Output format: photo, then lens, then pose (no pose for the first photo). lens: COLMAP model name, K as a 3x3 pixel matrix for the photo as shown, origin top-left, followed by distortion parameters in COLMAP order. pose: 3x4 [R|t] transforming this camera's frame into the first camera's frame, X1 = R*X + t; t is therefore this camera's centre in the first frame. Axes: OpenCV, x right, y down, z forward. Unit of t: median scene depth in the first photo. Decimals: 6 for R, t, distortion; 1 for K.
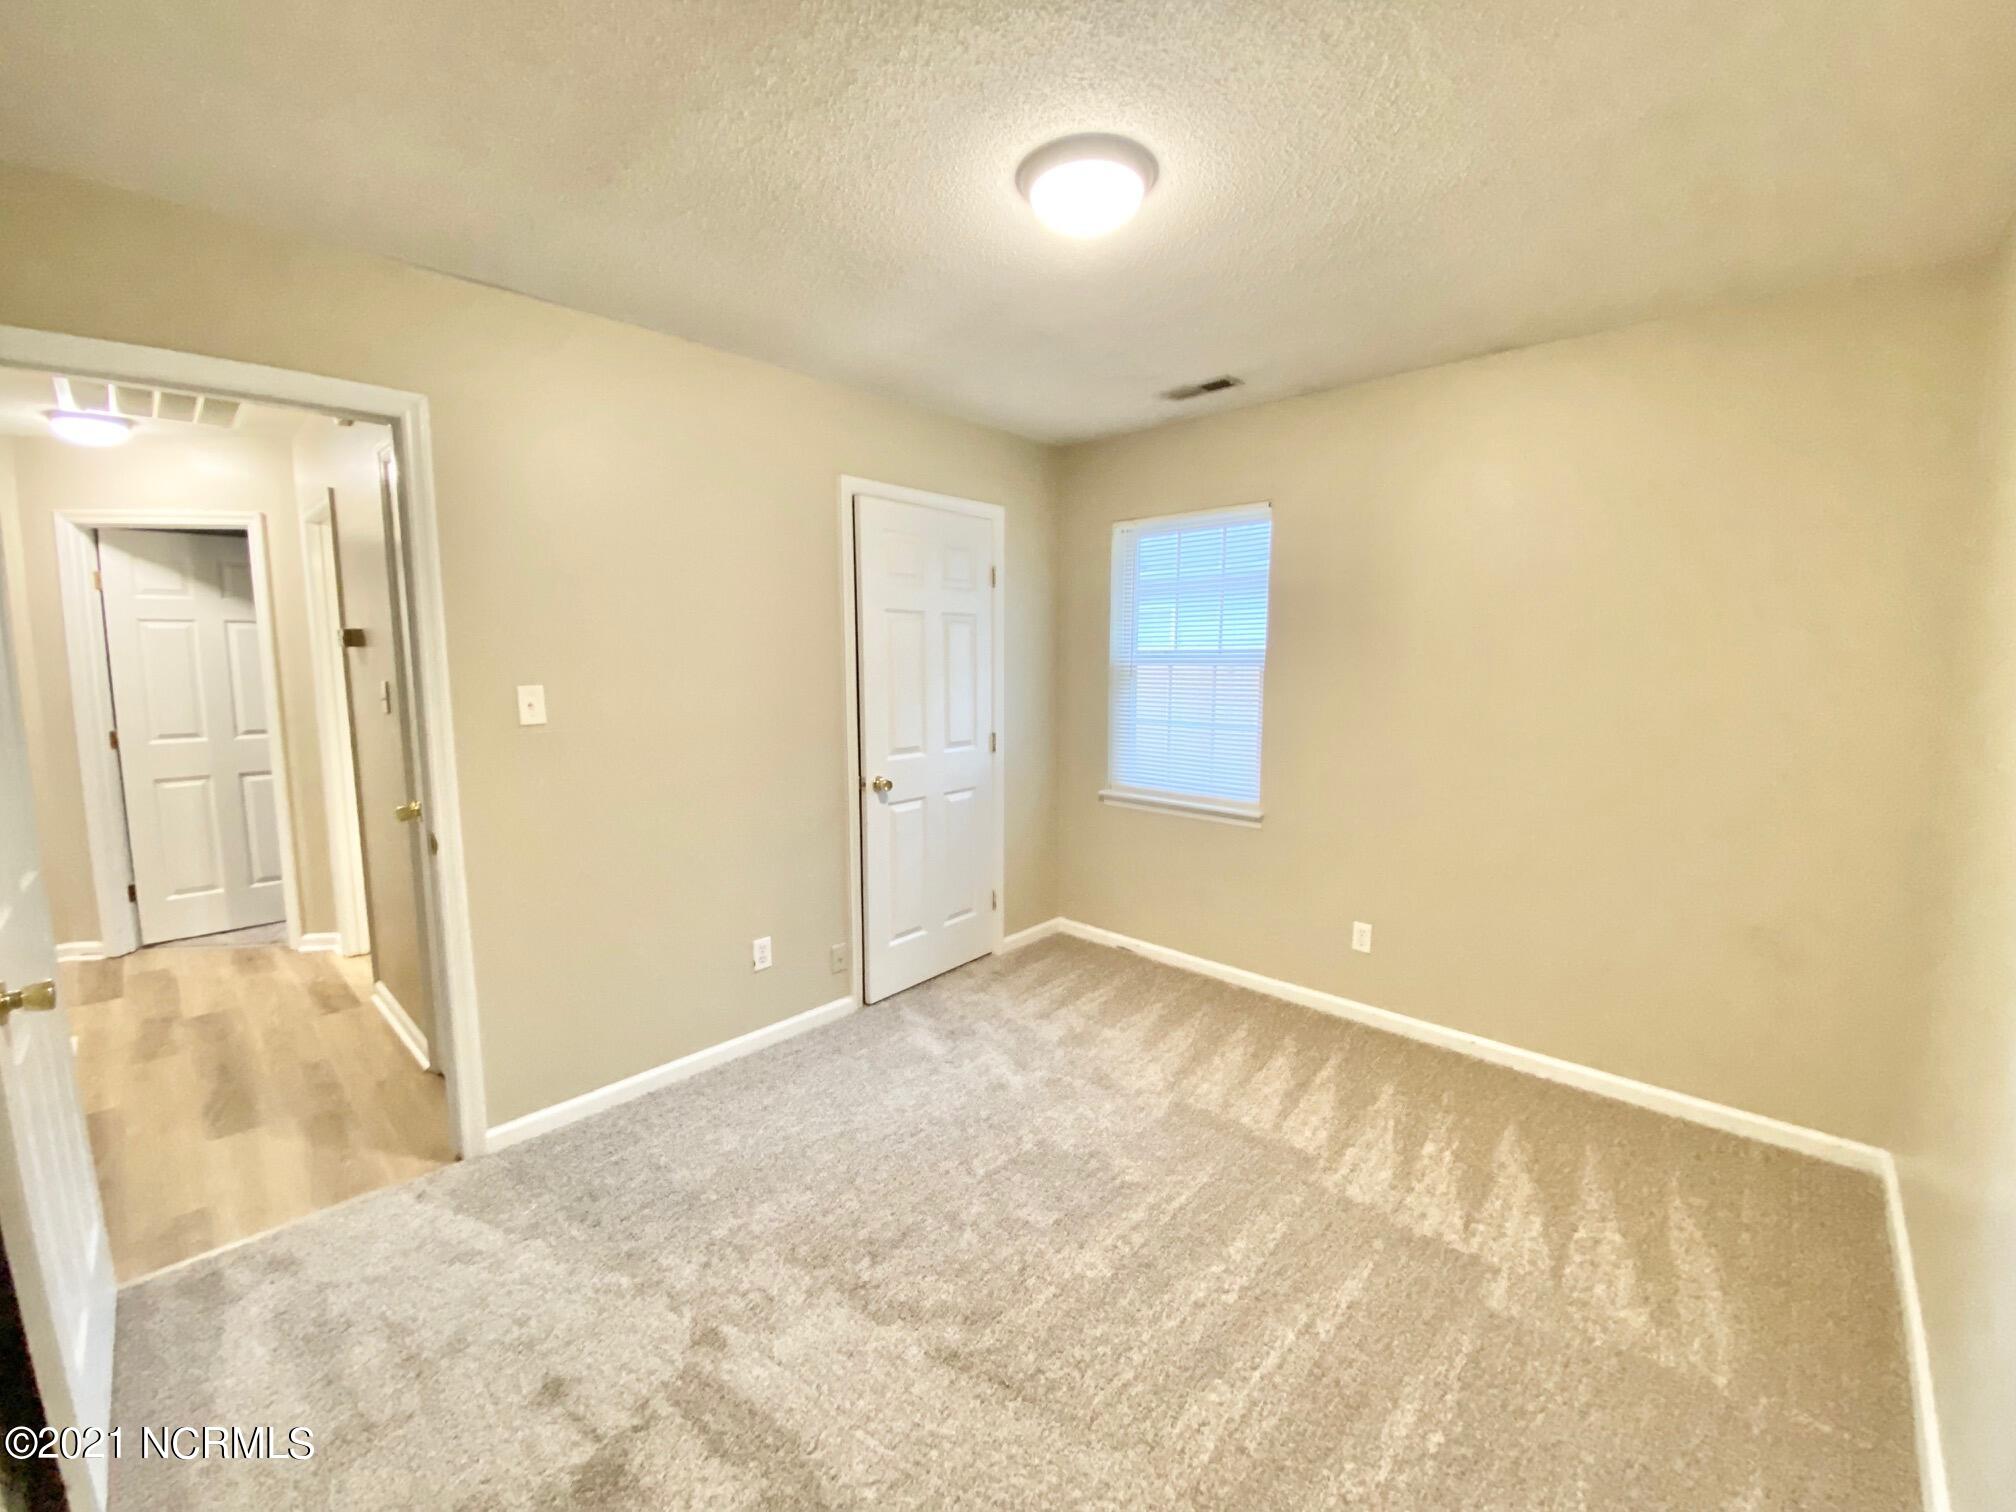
lens RADIAL K [[817.3, 0, 1014.8], [0, 817.3, 759.5], [0, 0, 1]] dist [0.016498, -0.018222]
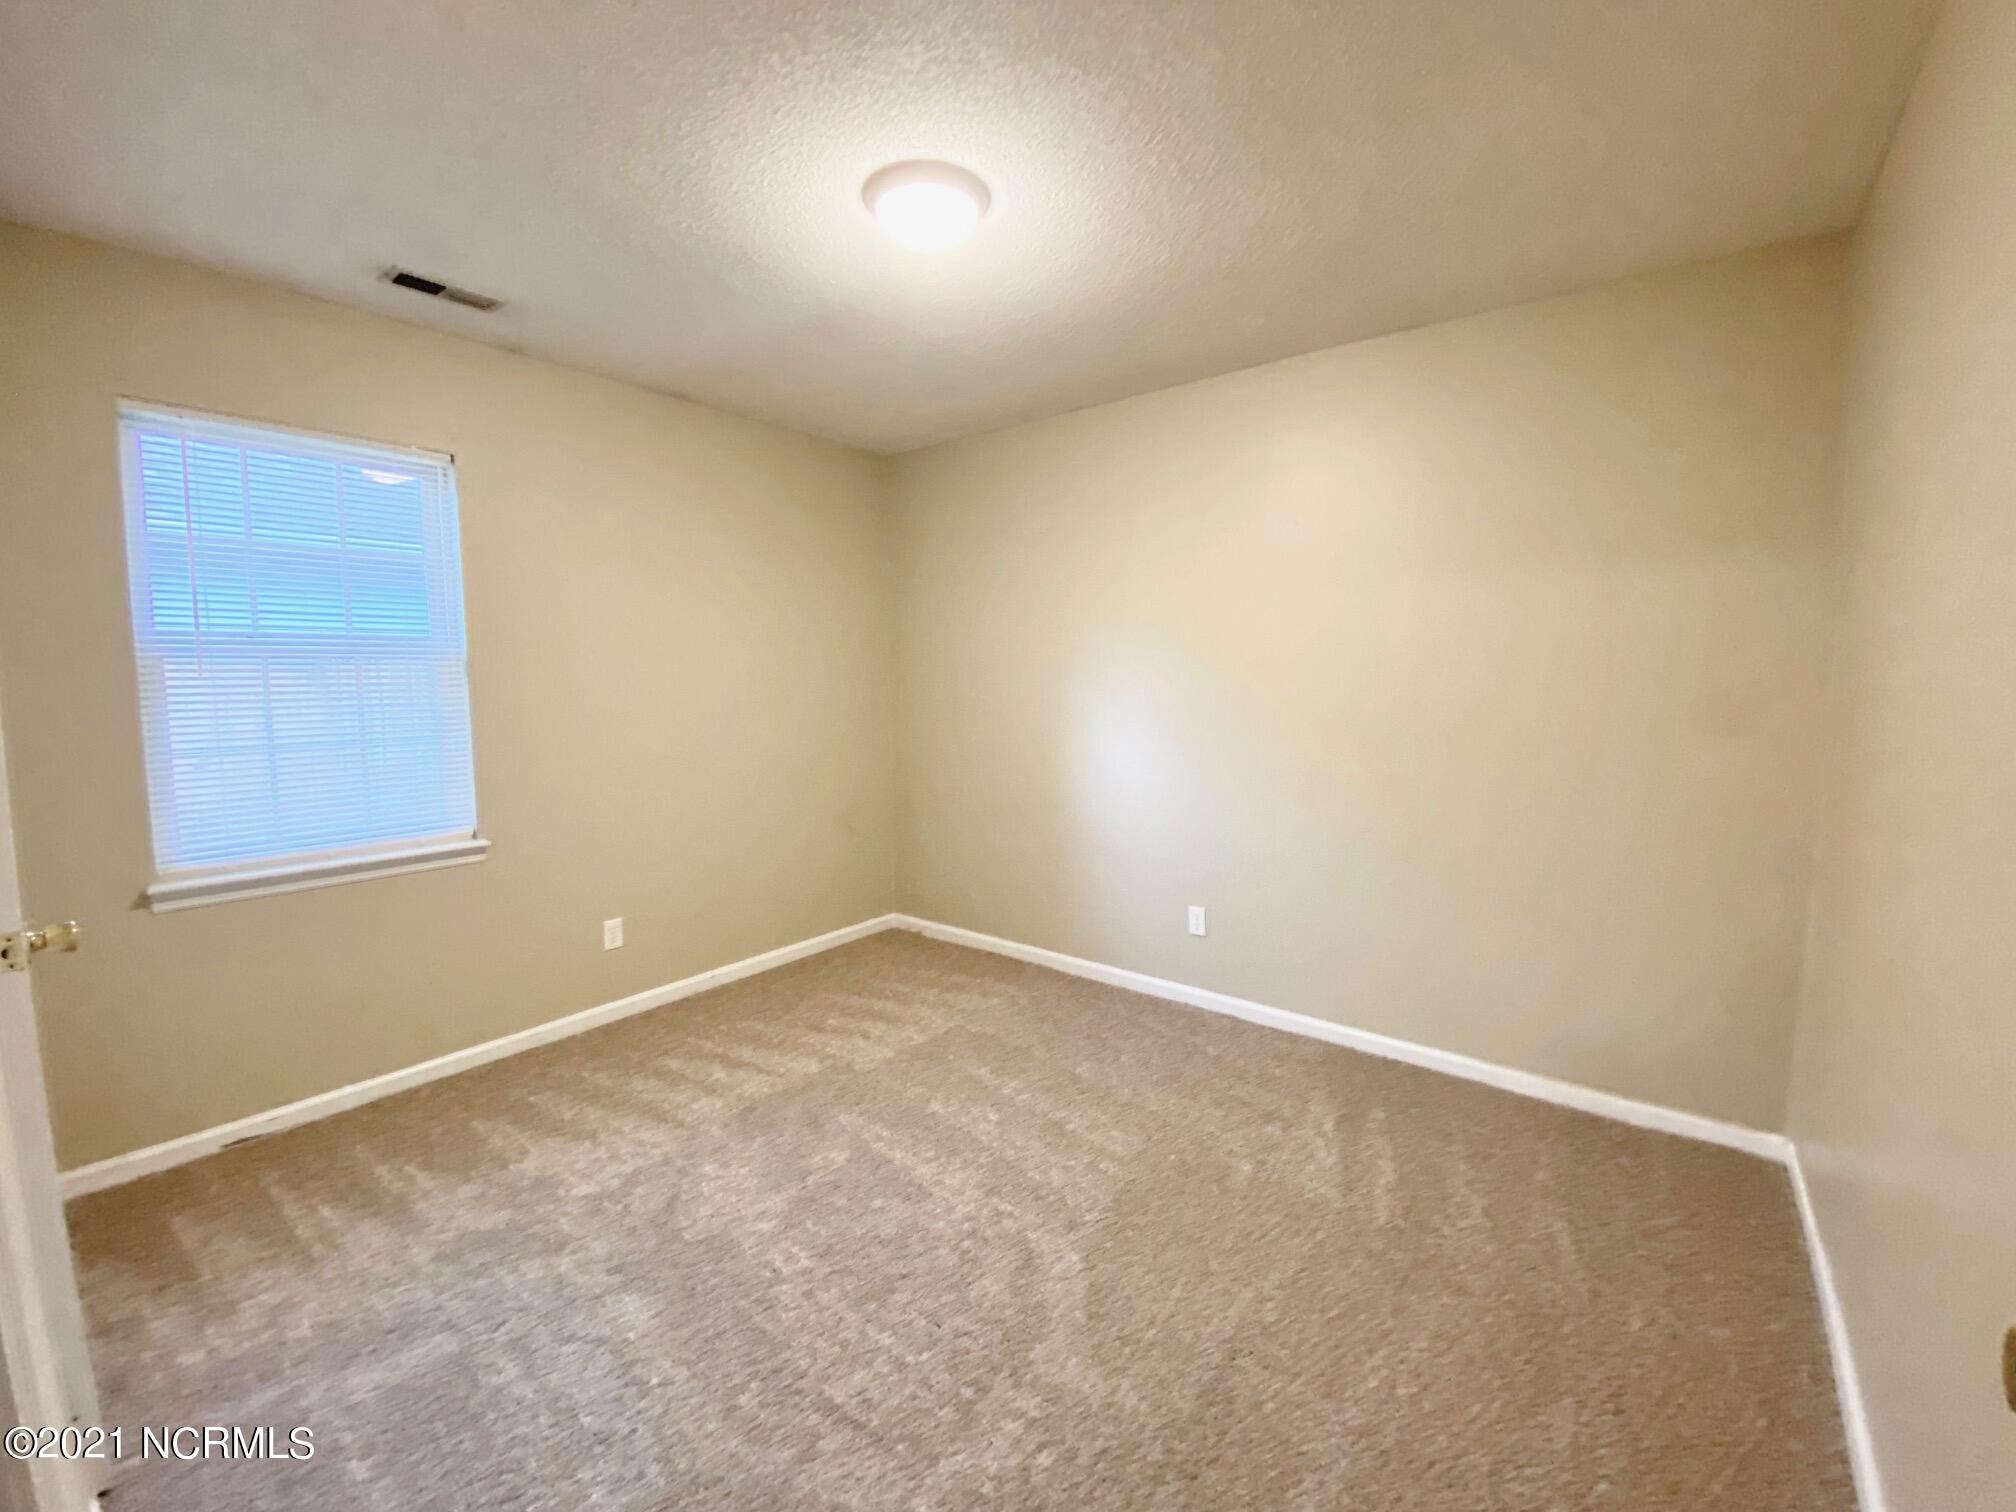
lens RADIAL K [[817.3, 0, 1014.5], [0, 817.3, 746.8], [0, 0, 1]] dist [0.016498, -0.018222]
pose [[-0.083710, -0.083698, 0.992969, -0.587927], [0.139813, 0.985623, 0.094865, -0.031282], [-0.986633, 0.146771, -0.070804, 0.571462]]
